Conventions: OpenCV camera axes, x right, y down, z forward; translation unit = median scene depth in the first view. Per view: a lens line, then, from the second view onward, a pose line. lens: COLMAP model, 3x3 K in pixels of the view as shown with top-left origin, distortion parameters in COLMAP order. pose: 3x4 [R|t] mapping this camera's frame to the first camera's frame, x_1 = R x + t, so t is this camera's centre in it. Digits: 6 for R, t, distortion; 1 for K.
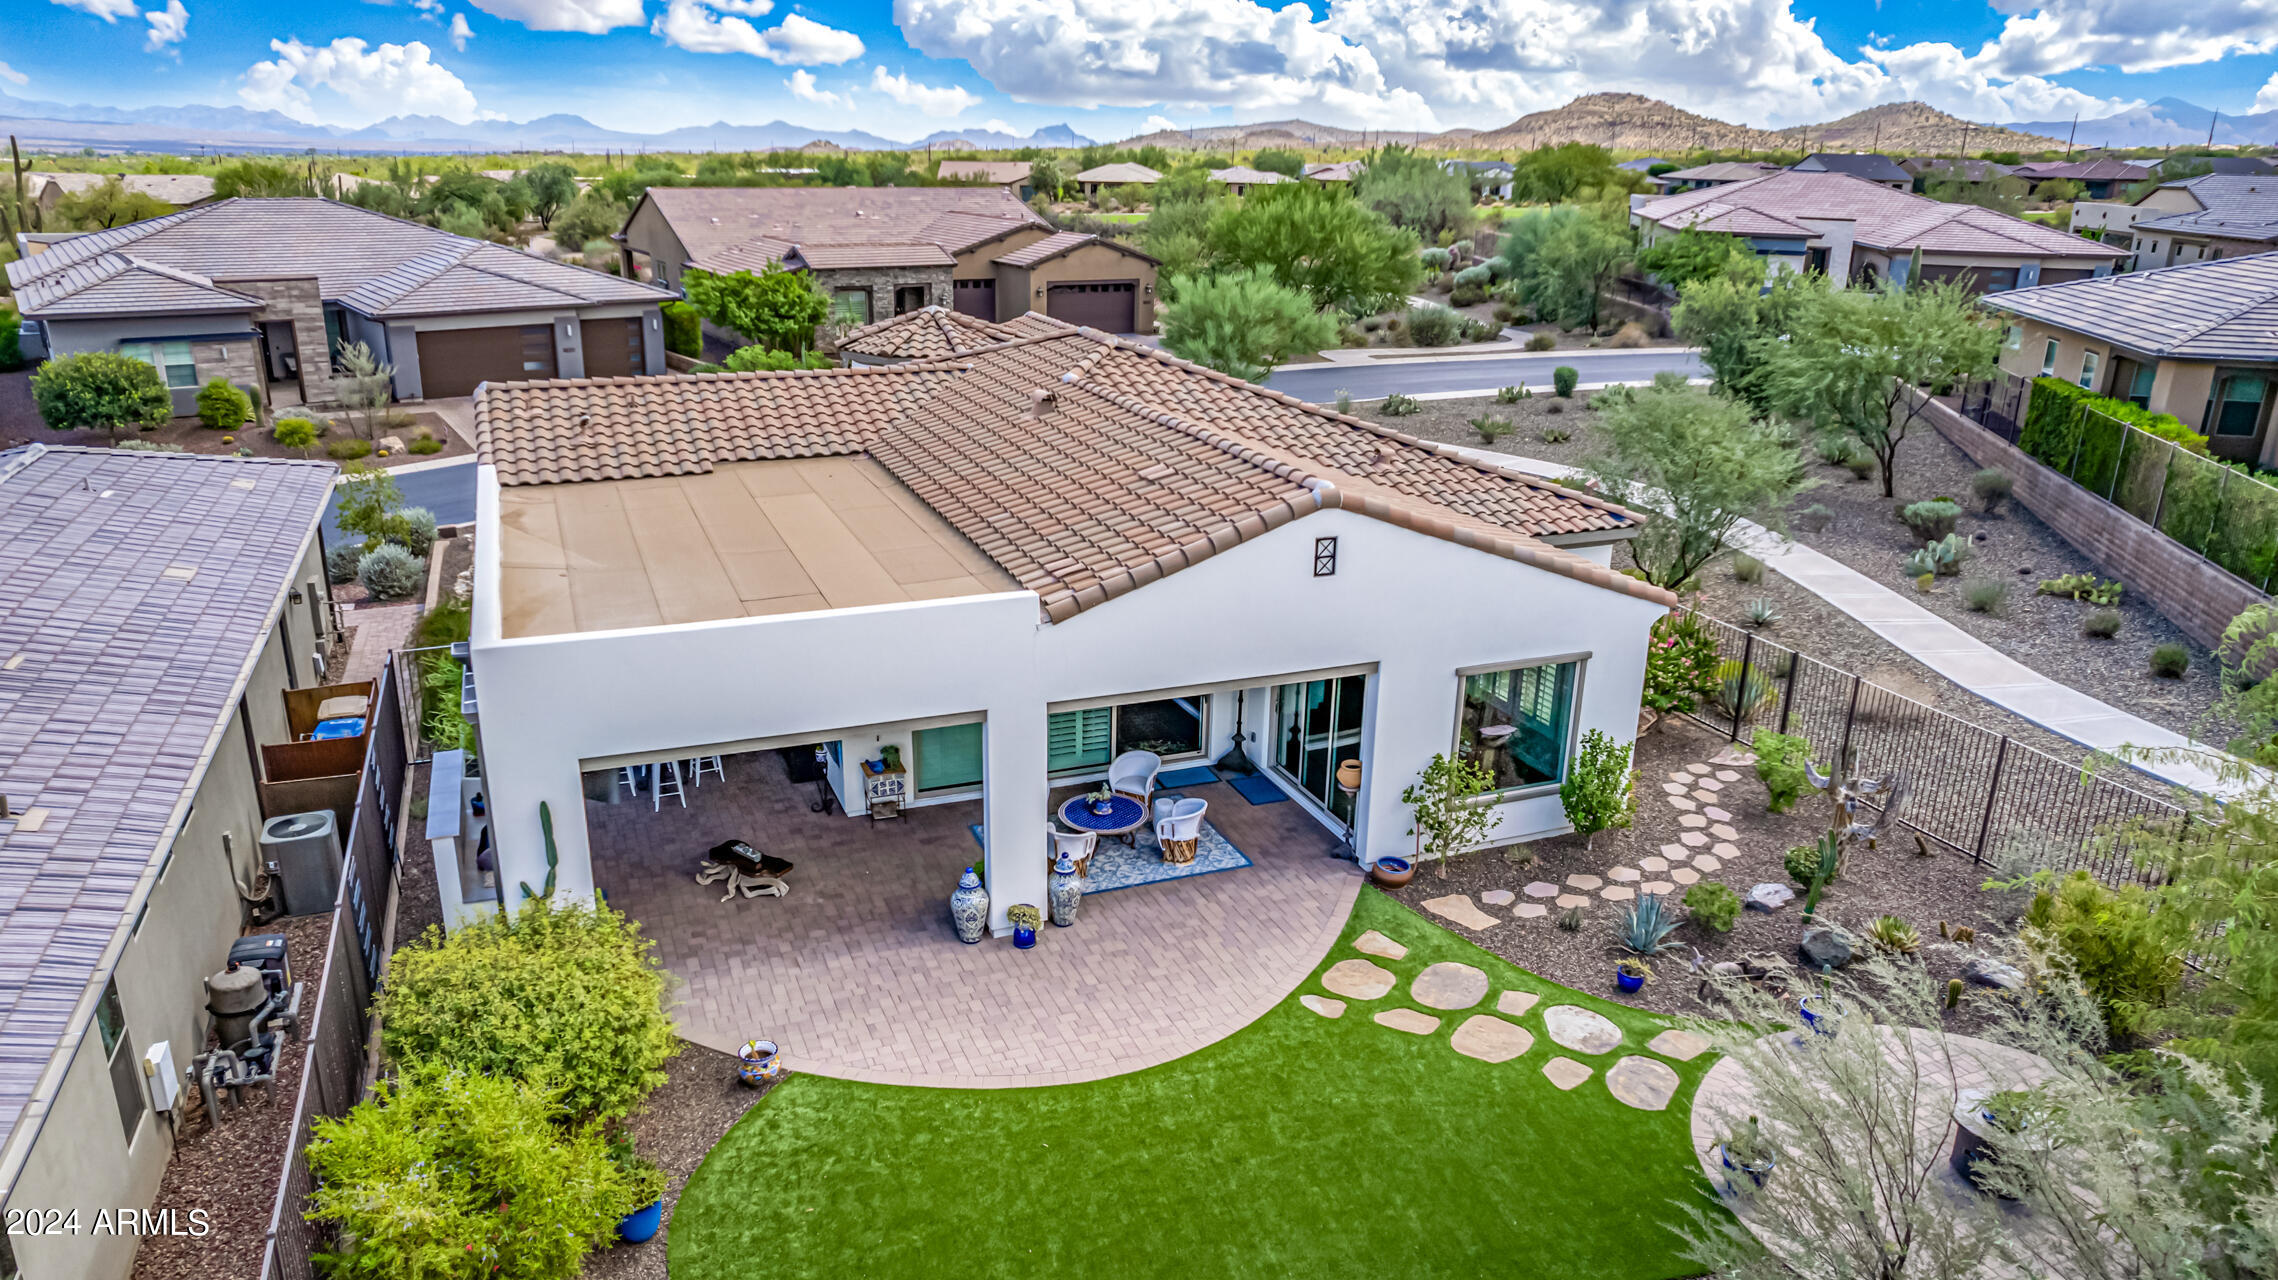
lens RADIAL K [[1538.2, 0, 1139.0], [0, 1538.2, 640.0], [0, 0, 1]] dist [-0.069485, 0.061613]
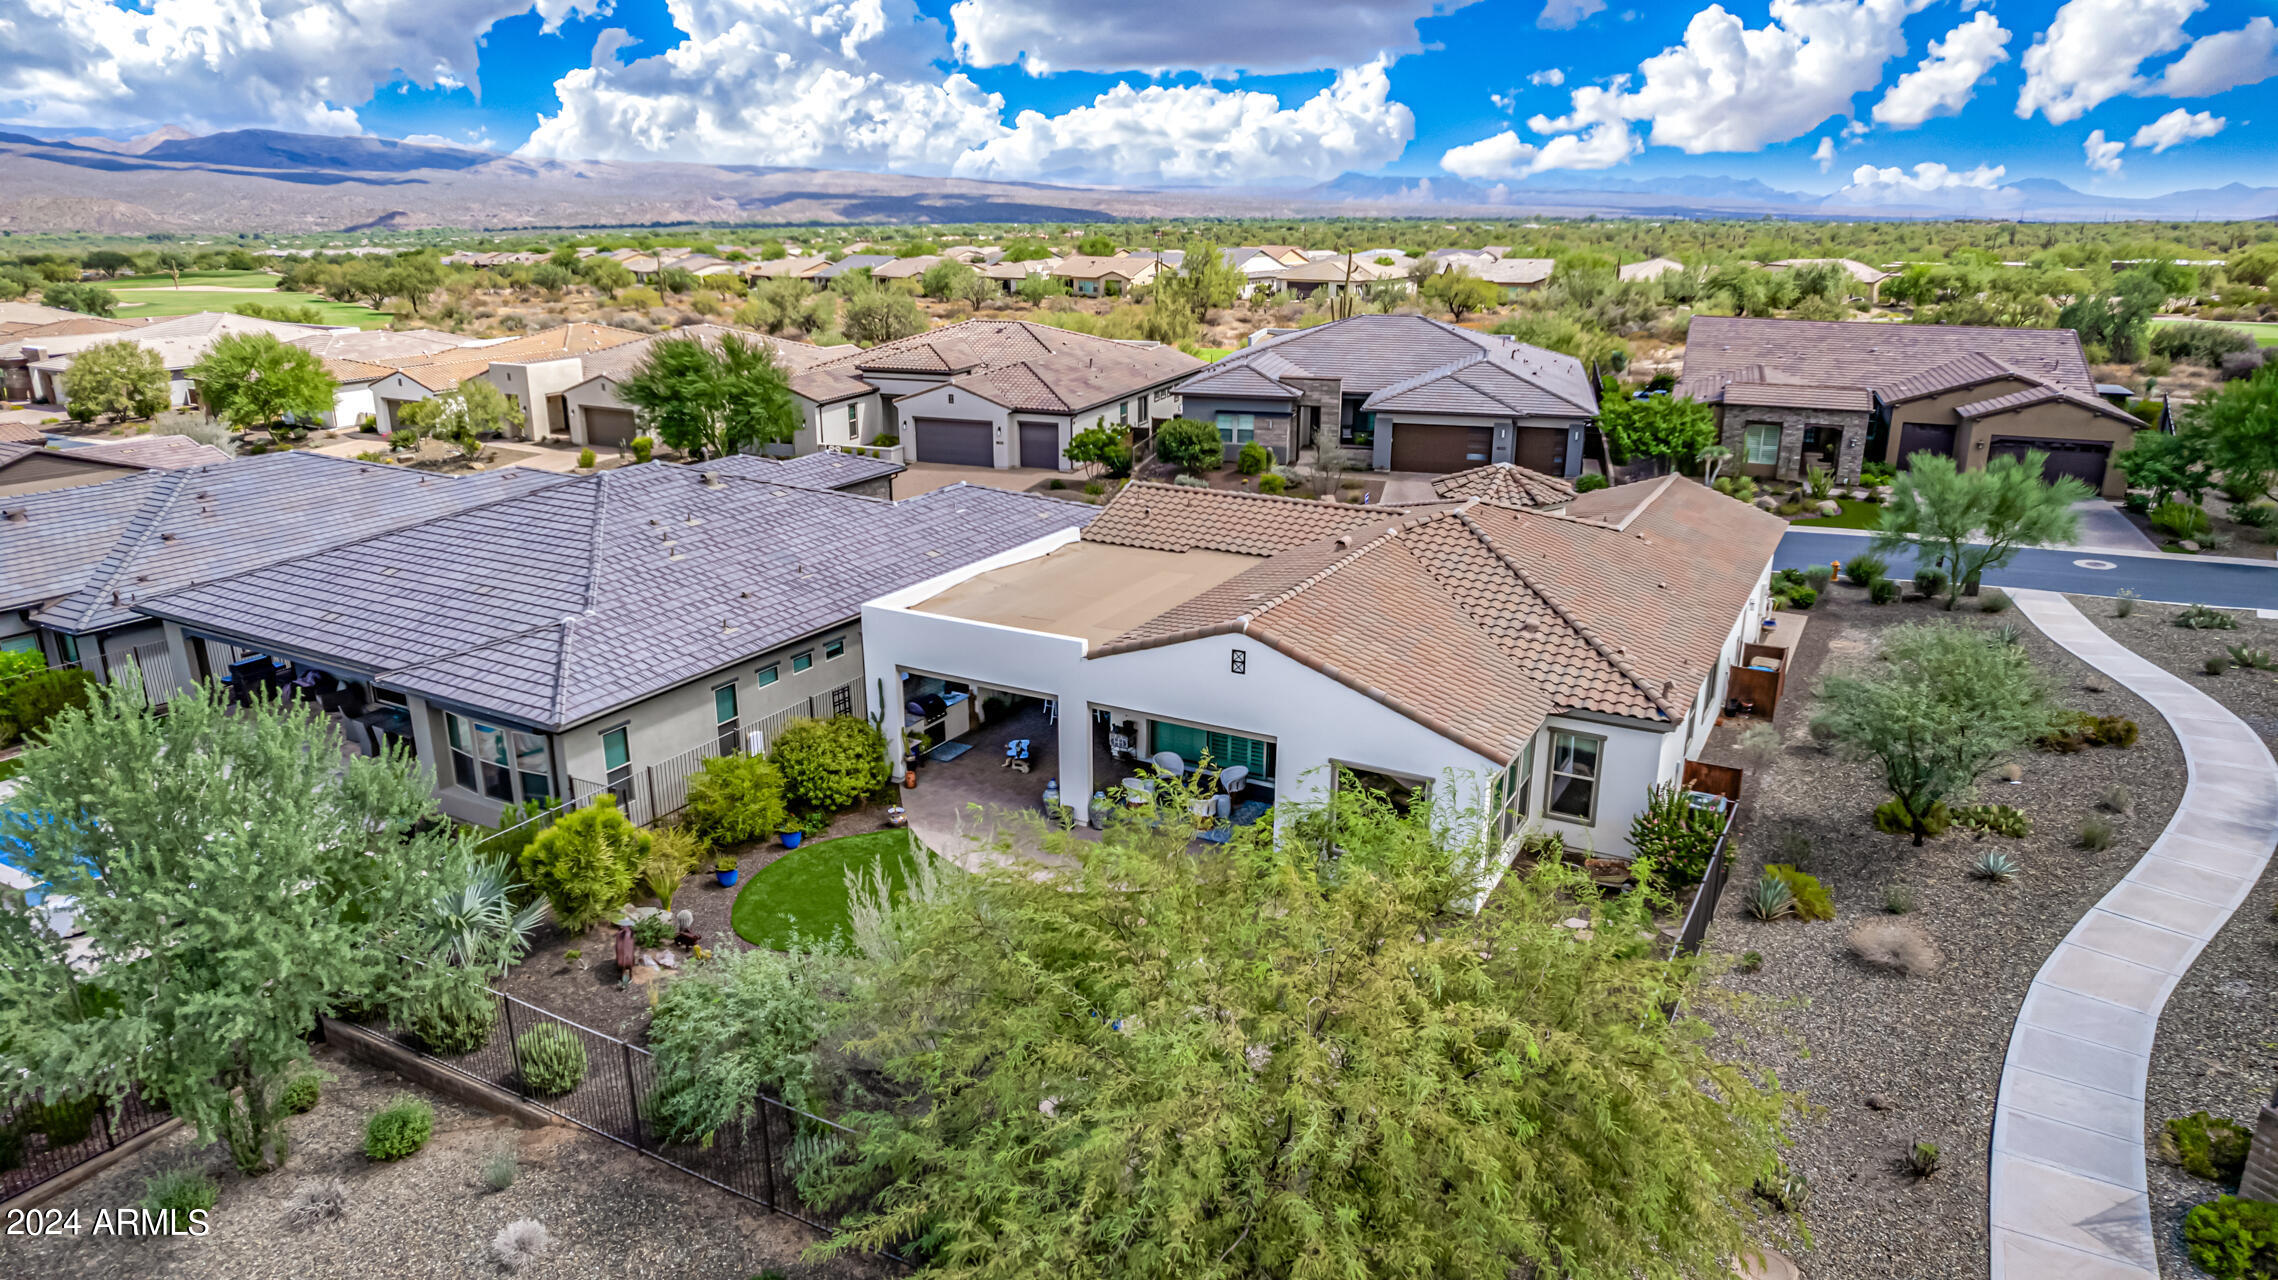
lens RADIAL K [[1455.1, 0, 1139.0], [0, 1455.1, 640.0], [0, 0, 1]] dist [-0.064687, 0.049456]
pose [[0.625155, 0.212762, -0.750941, 1.205908], [-0.231290, 0.969413, 0.082113, -0.178200], [0.745443, 0.122352, 0.655244, -0.102088]]
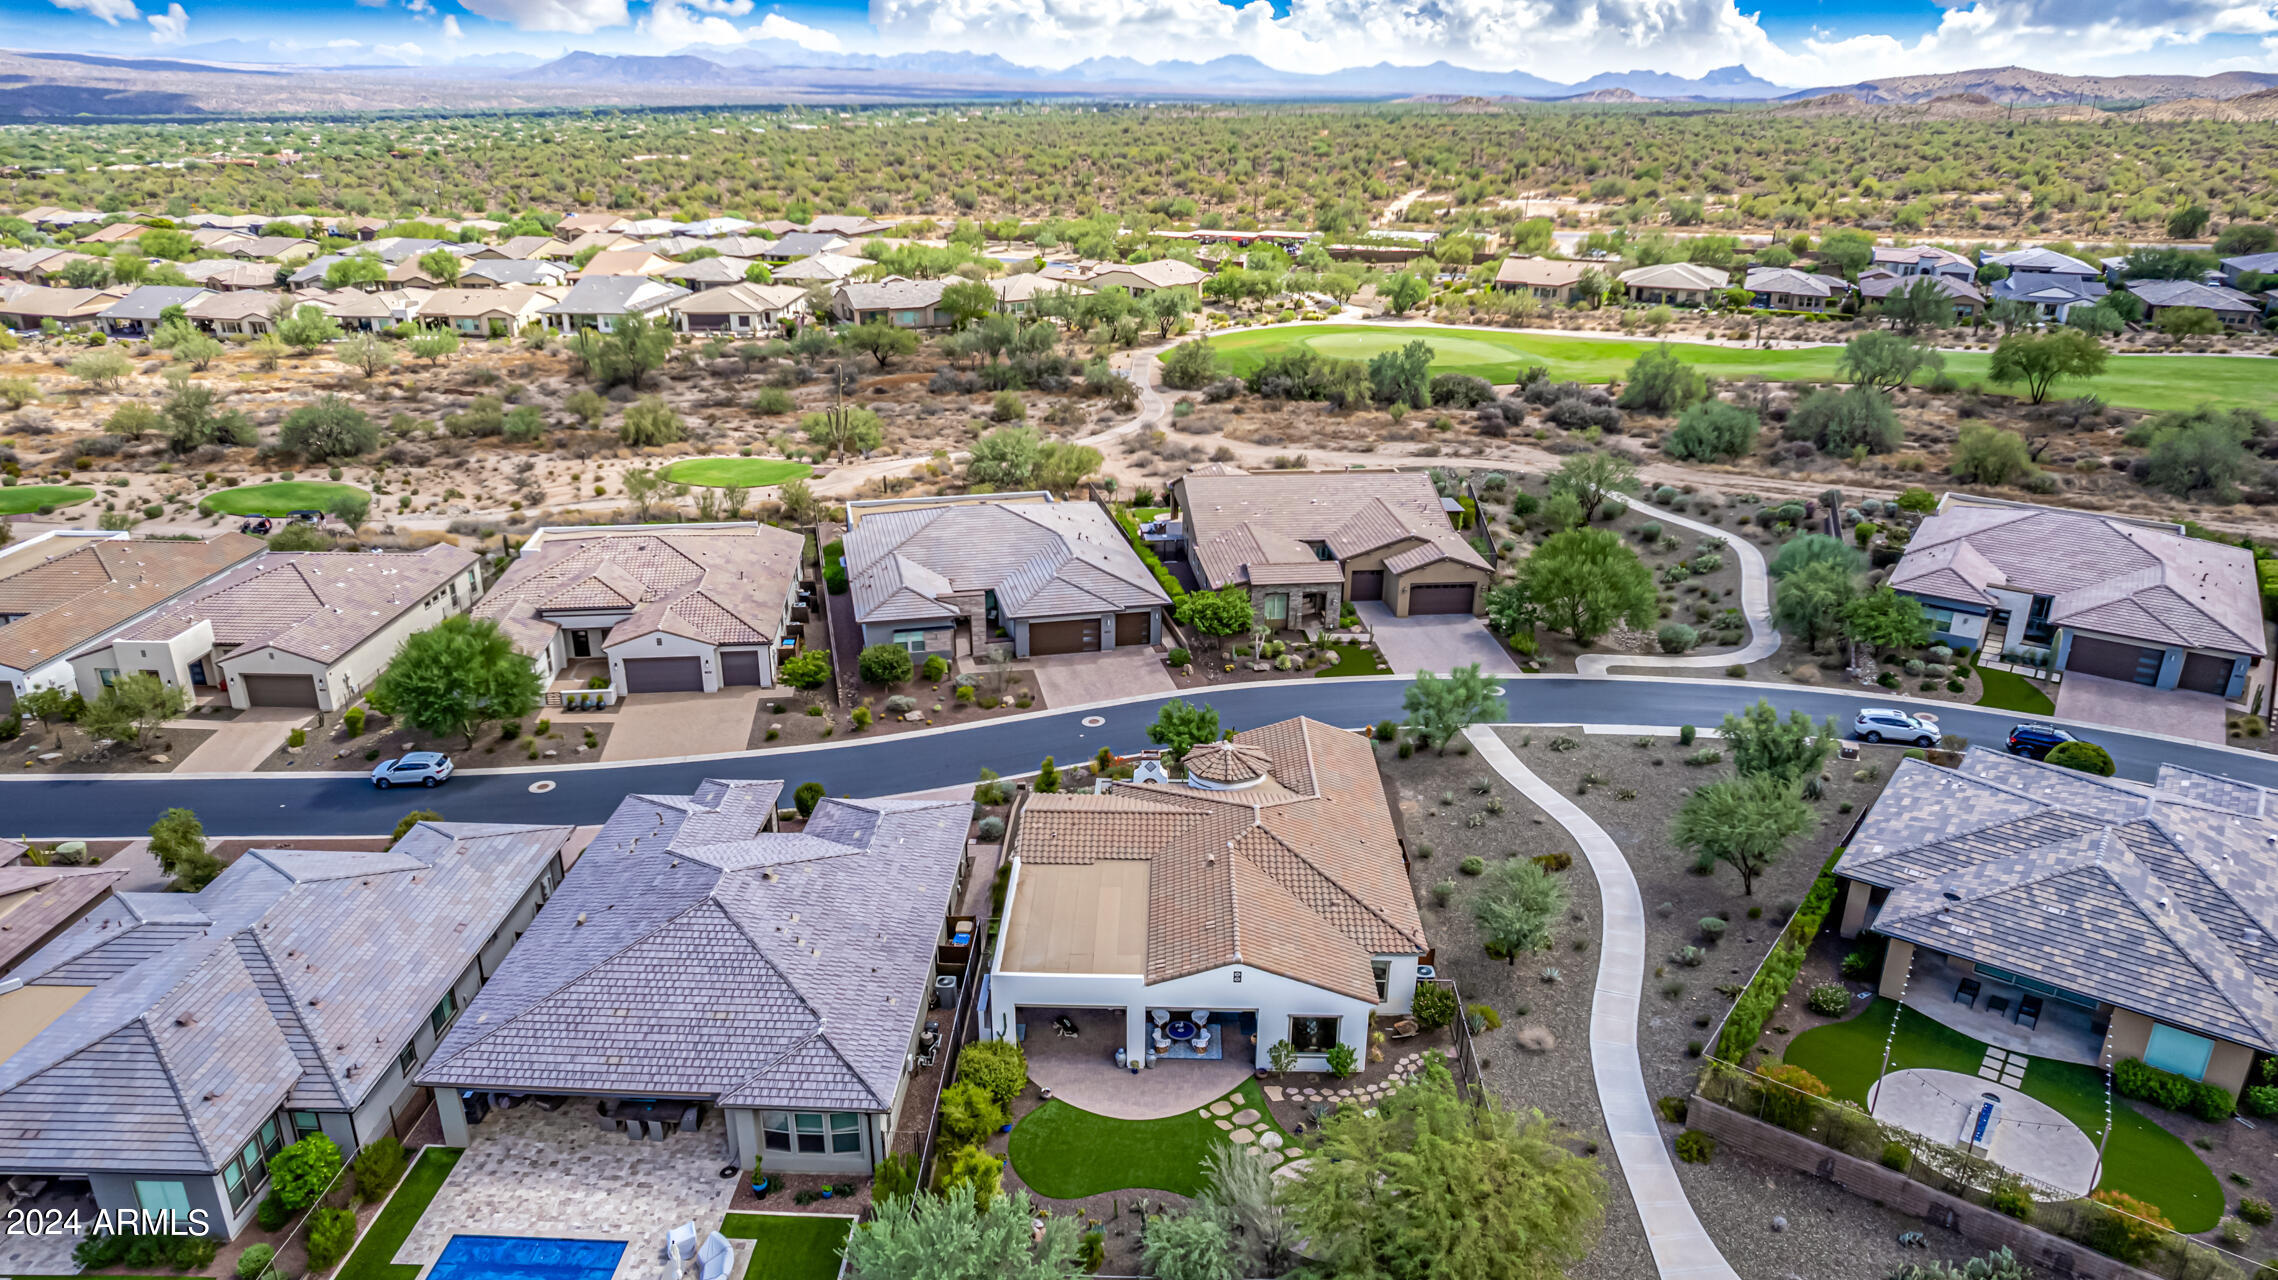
lens RADIAL K [[1538.2, 0, 1139.0], [0, 1538.2, 640.0], [0, 0, 1]] dist [-0.069485, 0.061613]
pose [[0.917561, 0.138035, -0.372866, 1.007578], [-0.120115, 0.990218, 0.070995, -0.935515], [0.379018, -0.020356, 0.925165, -1.982799]]
